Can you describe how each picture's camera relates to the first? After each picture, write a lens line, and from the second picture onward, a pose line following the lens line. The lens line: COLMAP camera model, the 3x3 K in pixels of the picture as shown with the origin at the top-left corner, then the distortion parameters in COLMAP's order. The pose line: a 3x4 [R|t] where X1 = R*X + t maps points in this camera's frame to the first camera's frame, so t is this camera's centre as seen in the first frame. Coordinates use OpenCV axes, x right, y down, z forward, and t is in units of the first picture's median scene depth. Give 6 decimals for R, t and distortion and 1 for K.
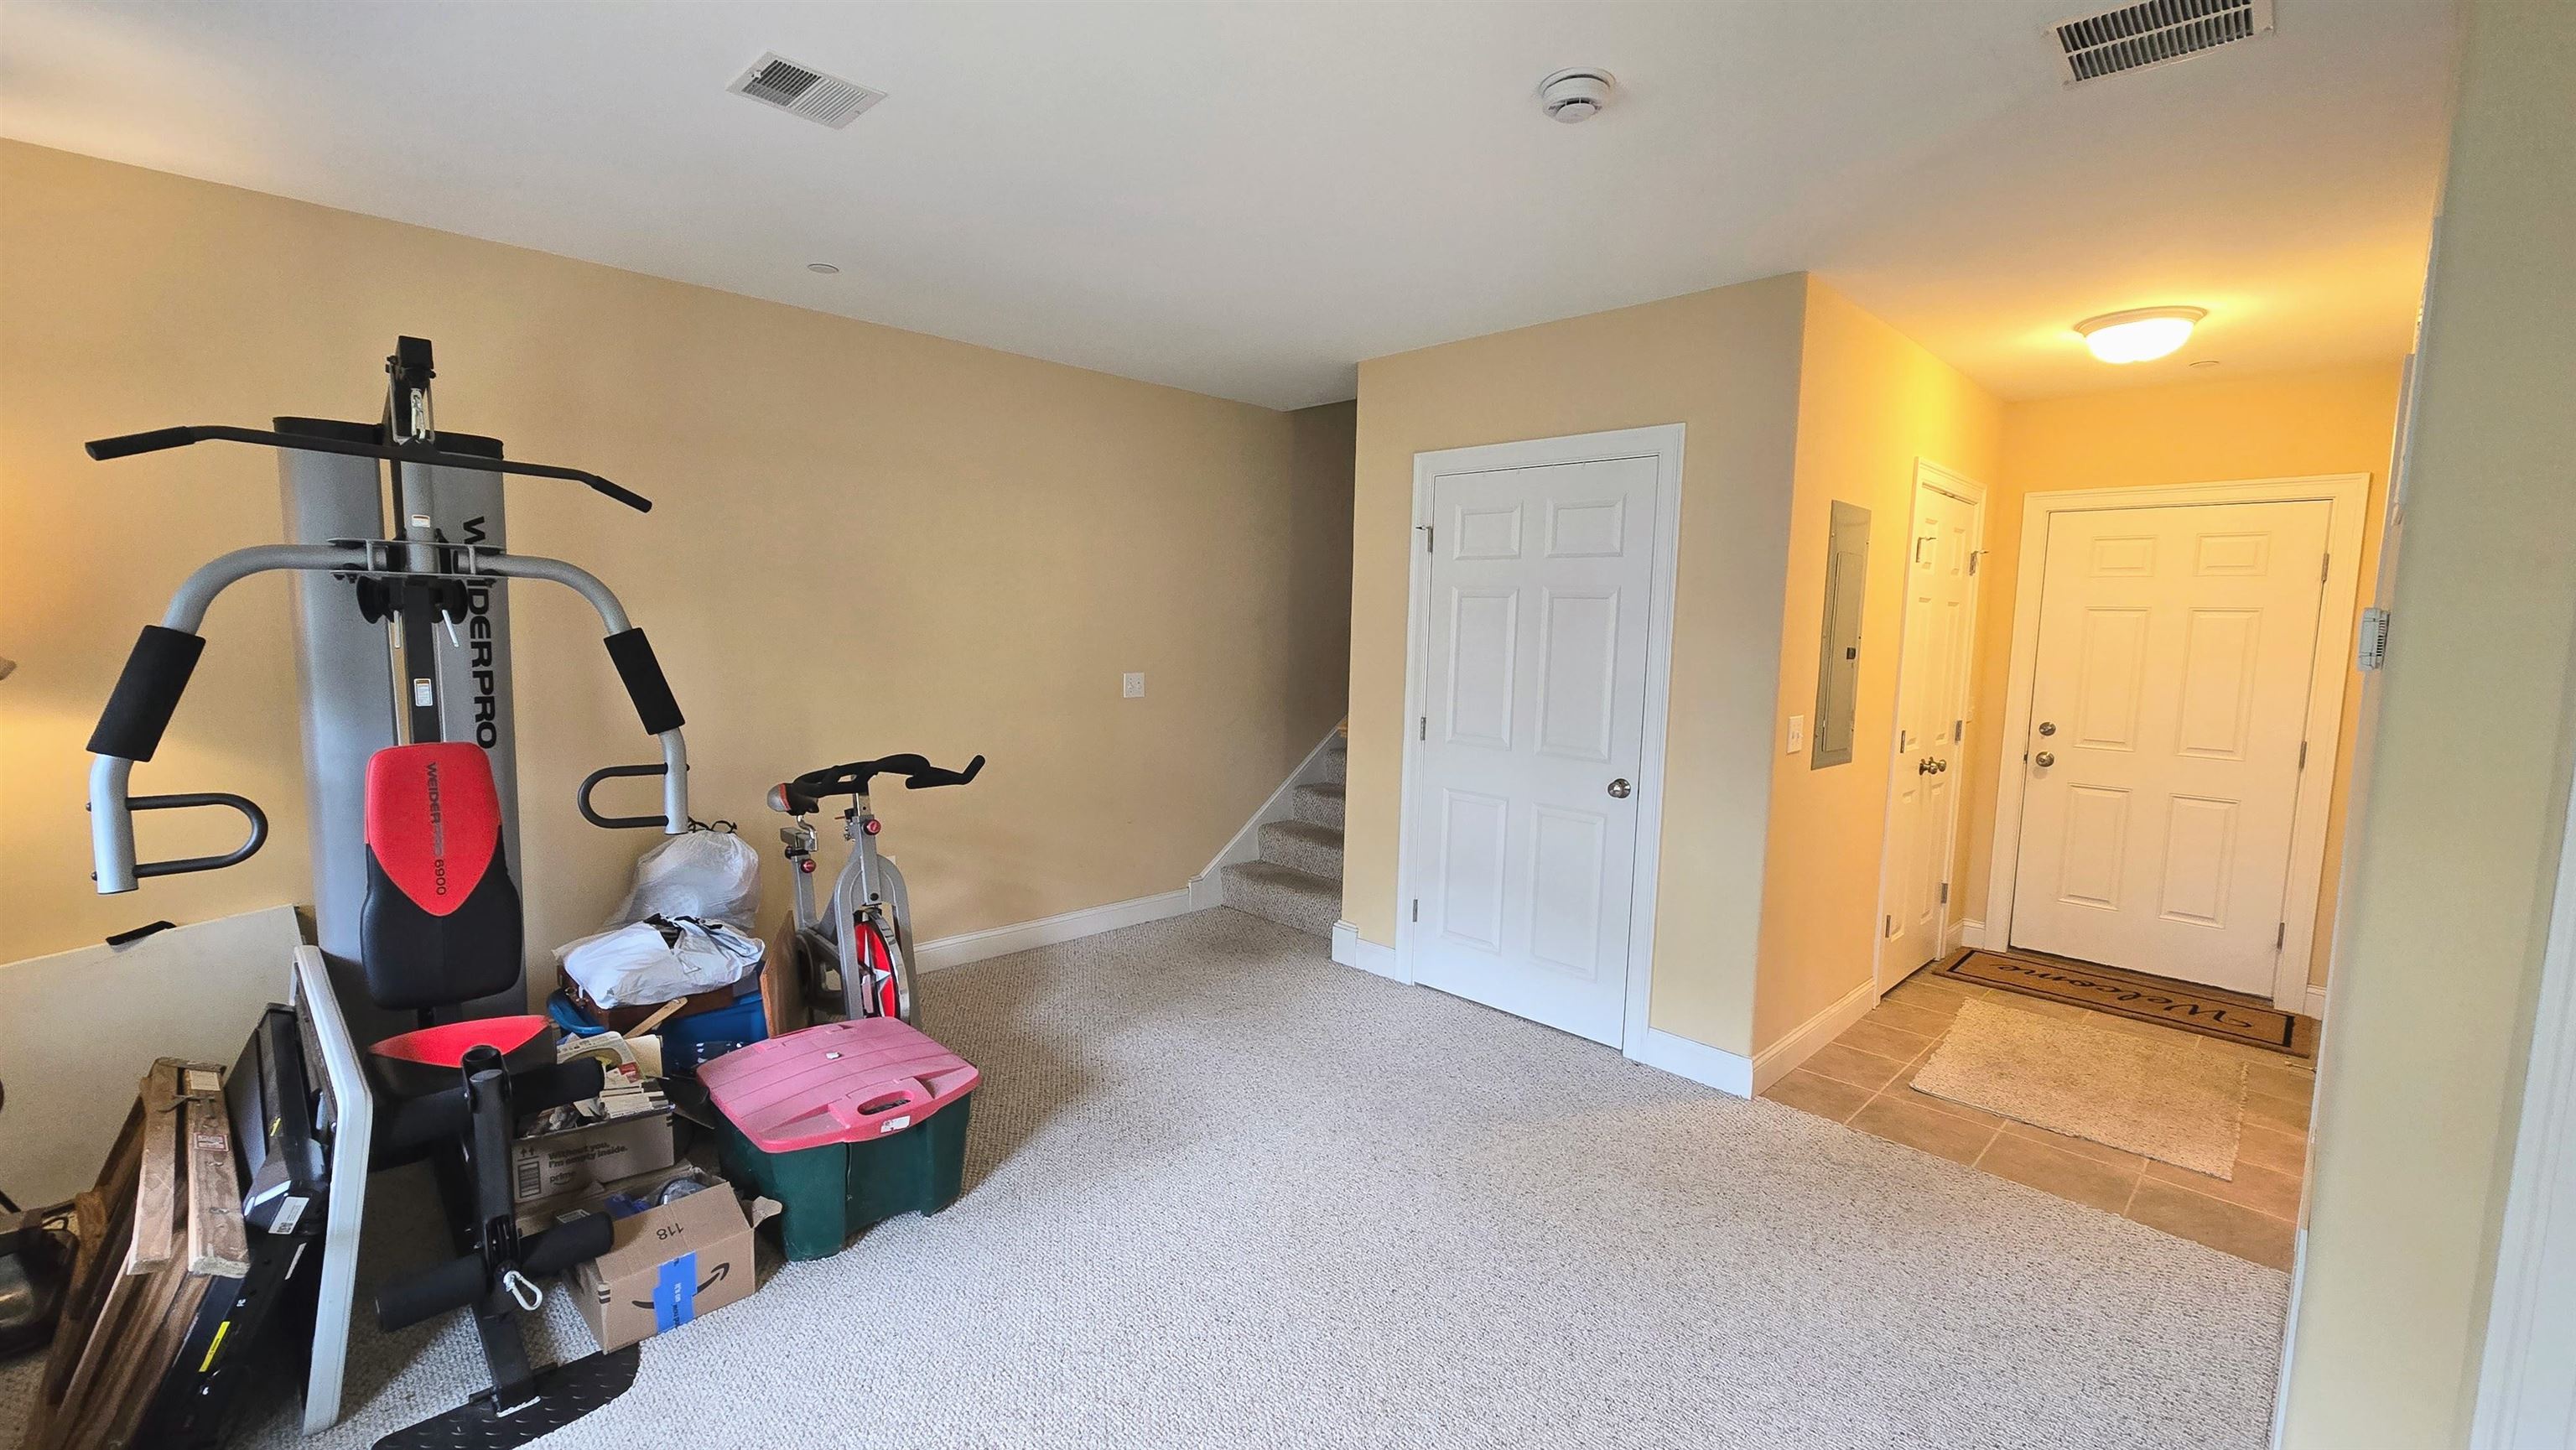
lens RADIAL K [[1055.8, 0, 1281.8], [0, 1055.8, 725.5], [0, 0, 1]] dist [-0.000596, 0.000143]
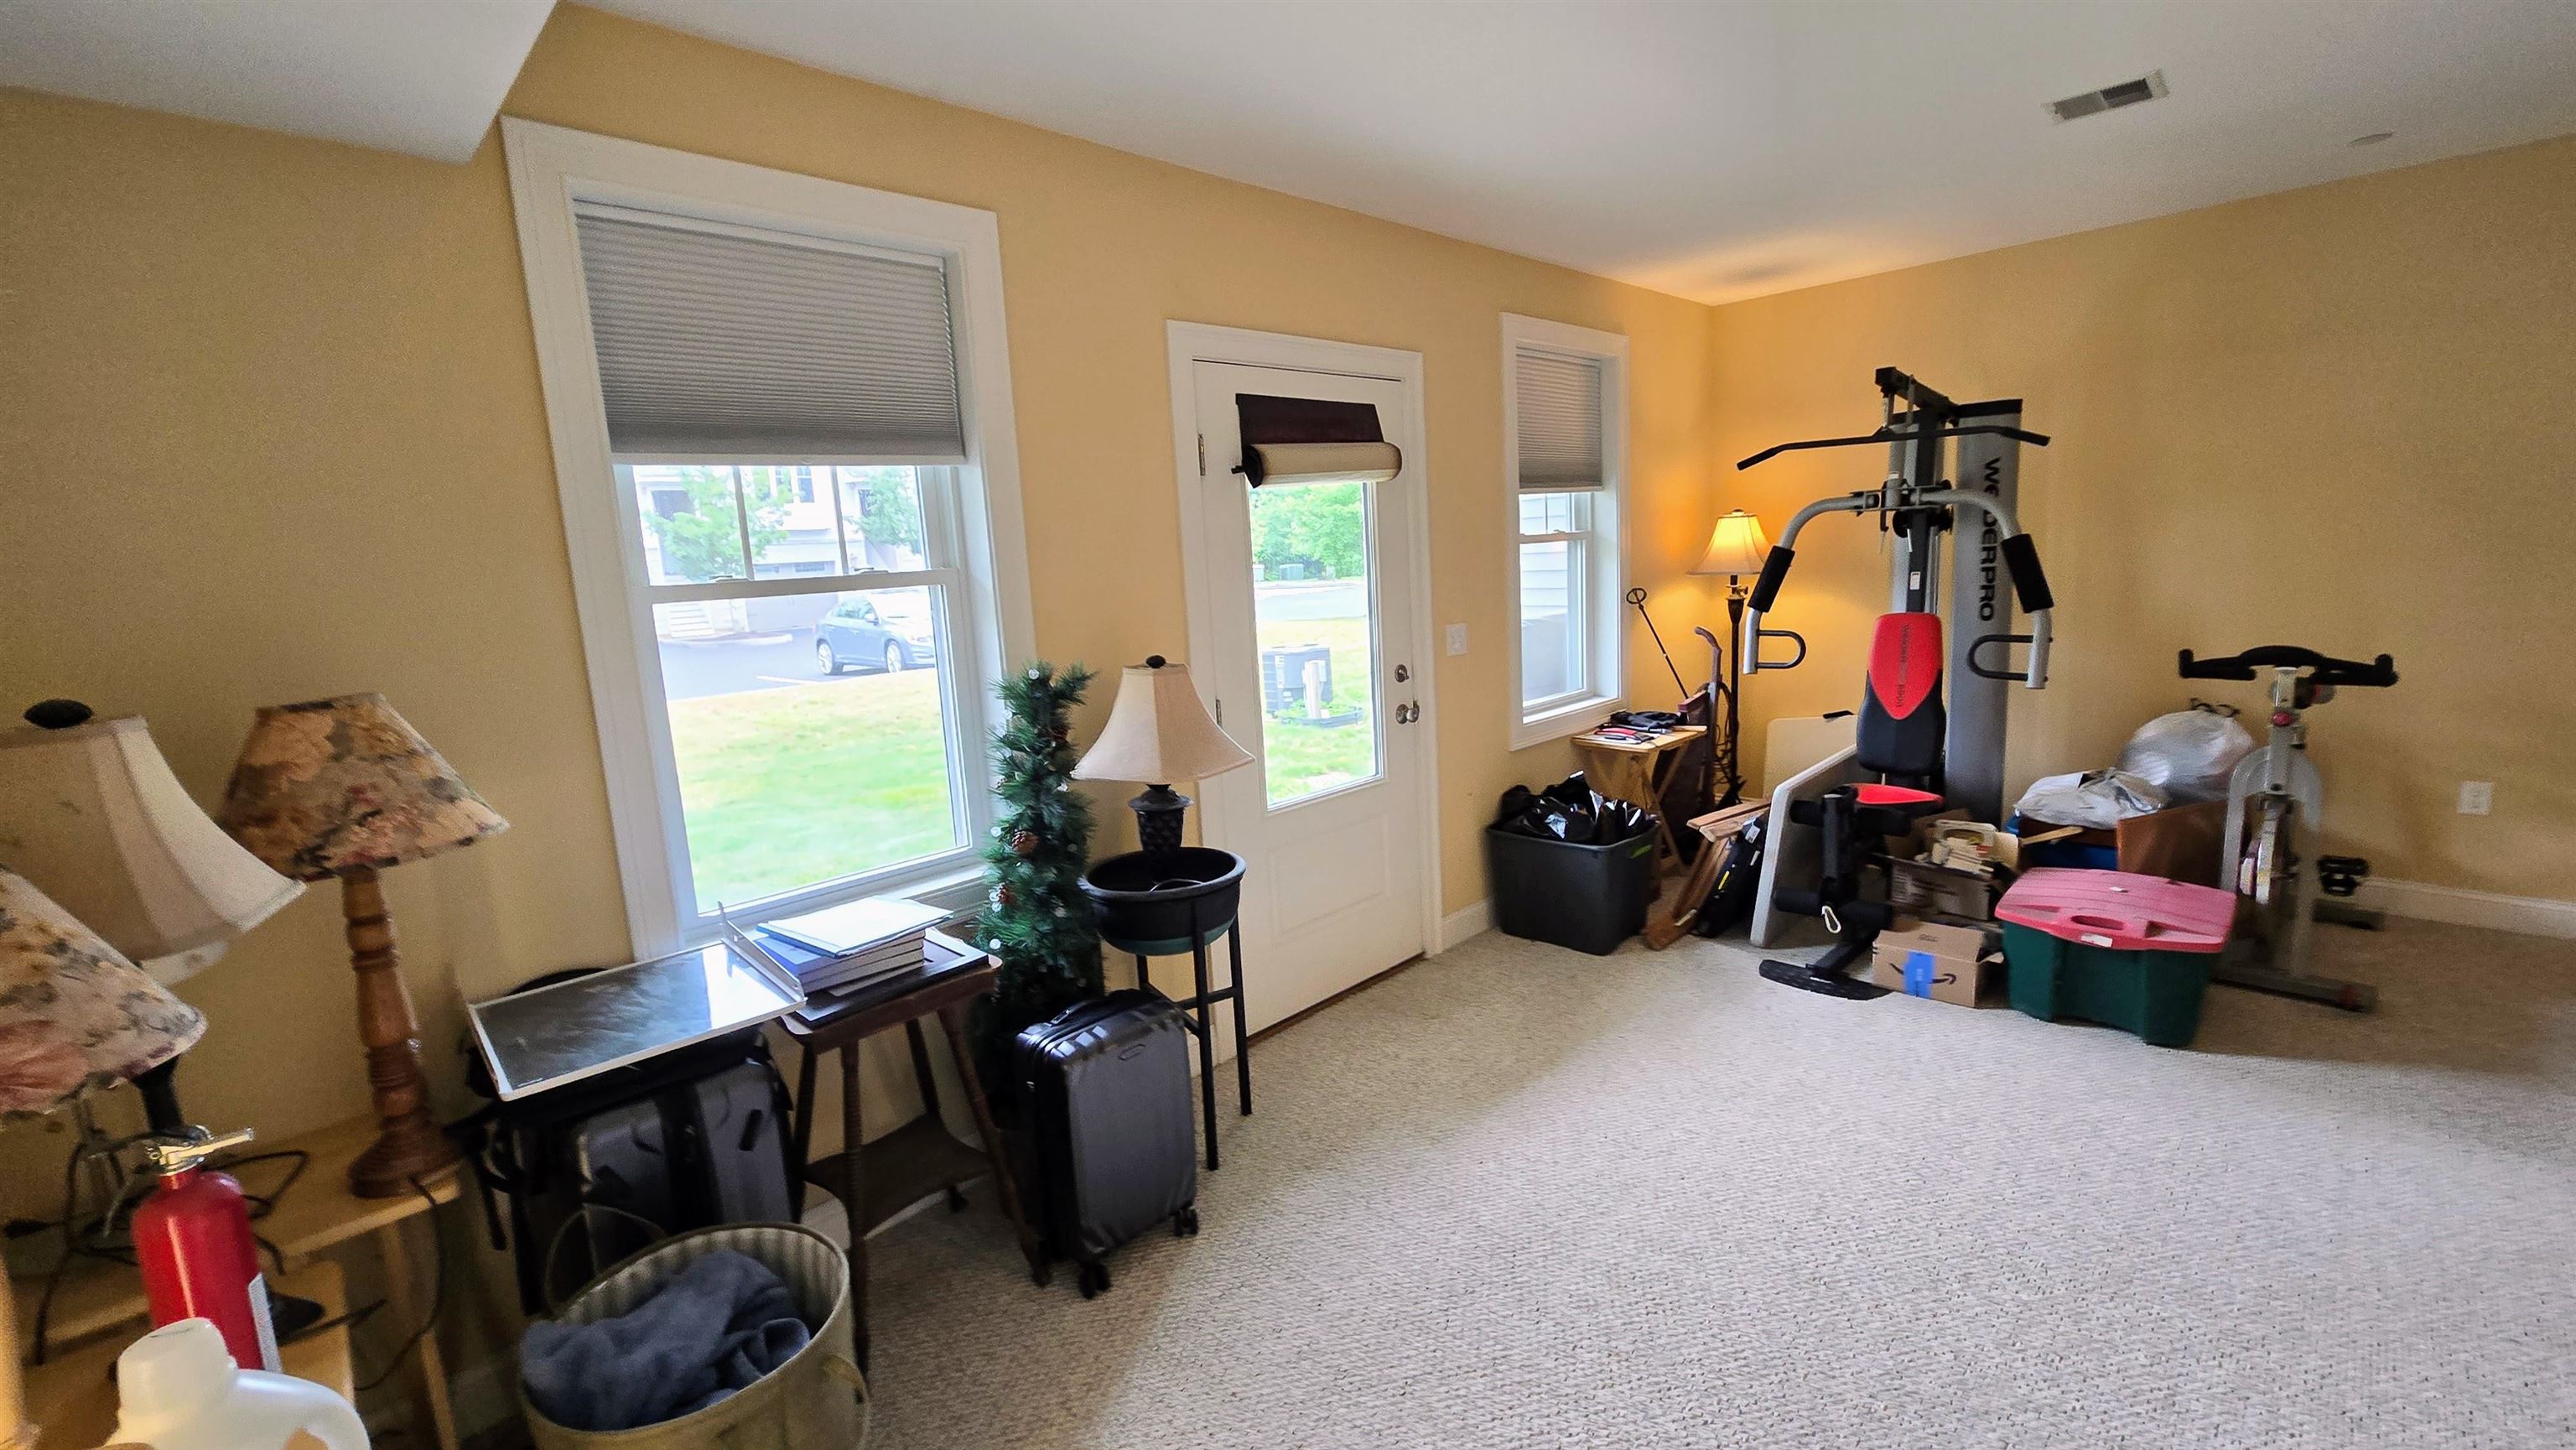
lens RADIAL K [[1055.8, 0, 1276.6], [0, 1055.8, 719.9], [0, 0, 1]] dist [-0.000596, 0.000143]
pose [[-0.007905, 0.134262, -0.990914, 0.649032], [-0.045041, 0.989892, 0.134483, 0.004684], [0.998954, 0.045695, -0.001778, 0.038051]]
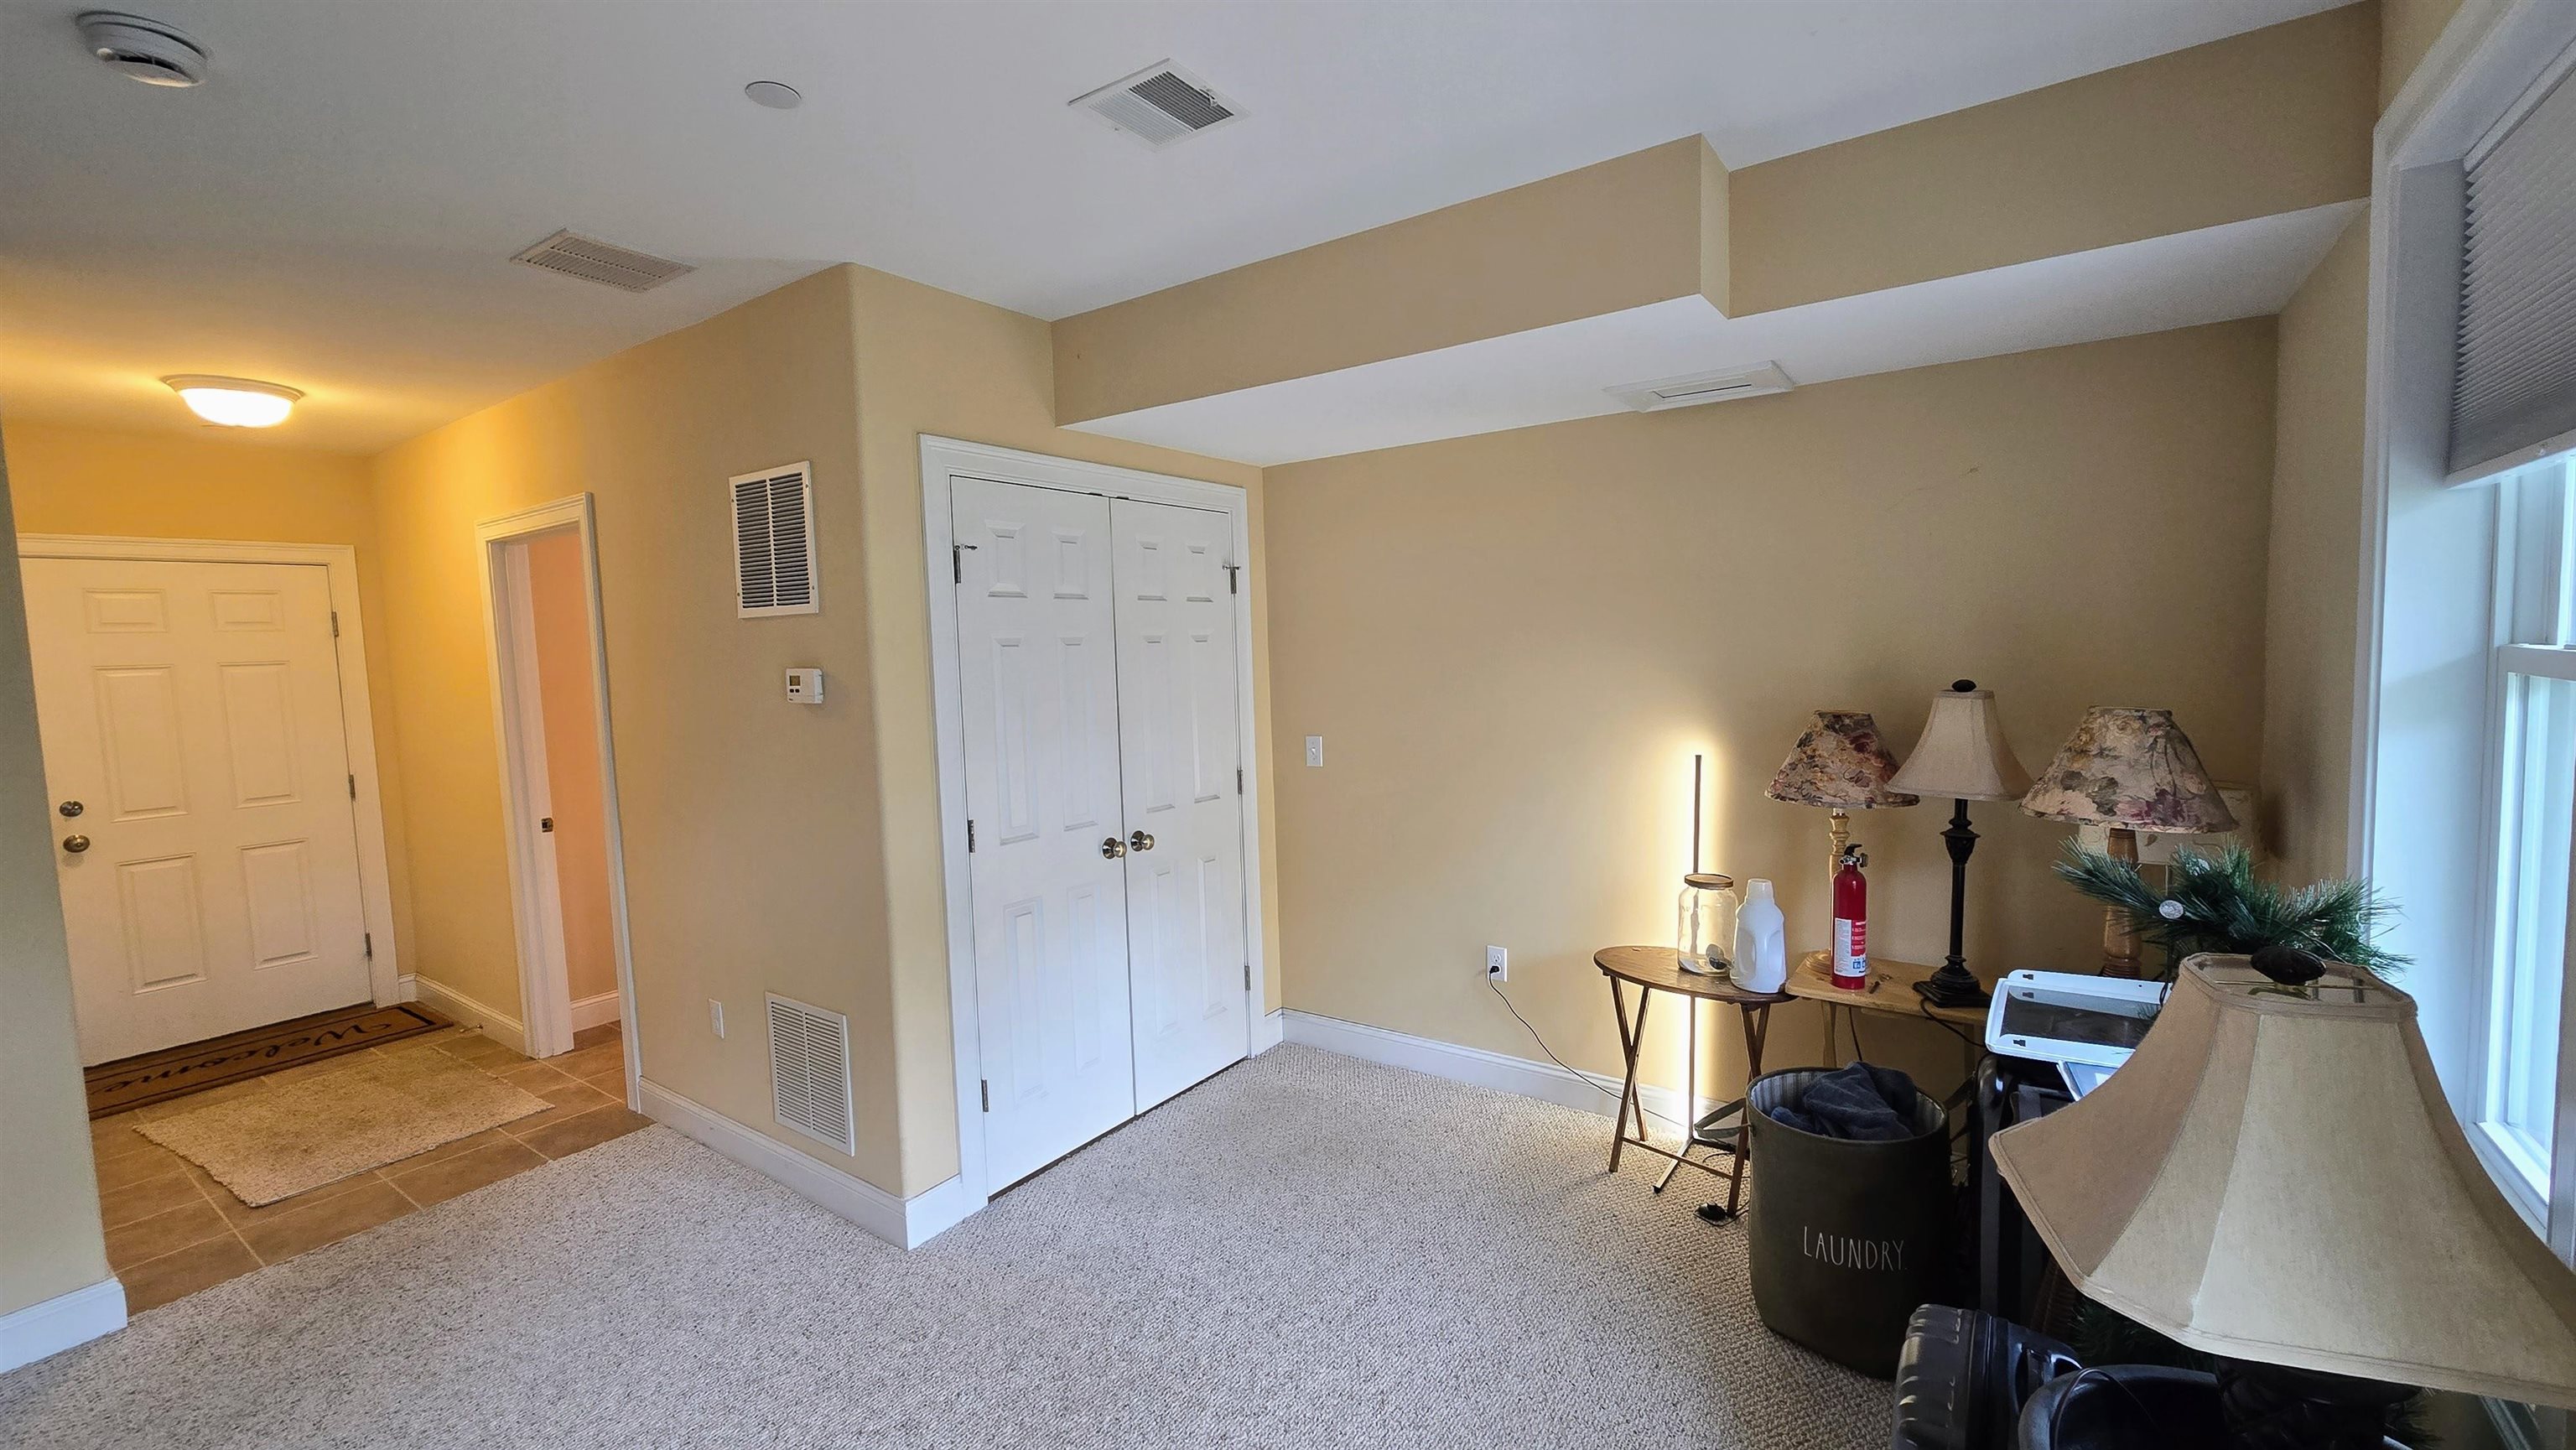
lens RADIAL K [[1055.8, 0, 1281.1], [0, 1055.8, 719.5], [0, 0, 1]] dist [-0.000596, 0.000143]
pose [[-0.178566, -0.094972, 0.979334, -0.352135], [0.128983, 0.984482, 0.118989, -0.053731], [-0.975437, 0.147565, -0.163545, 0.203524]]
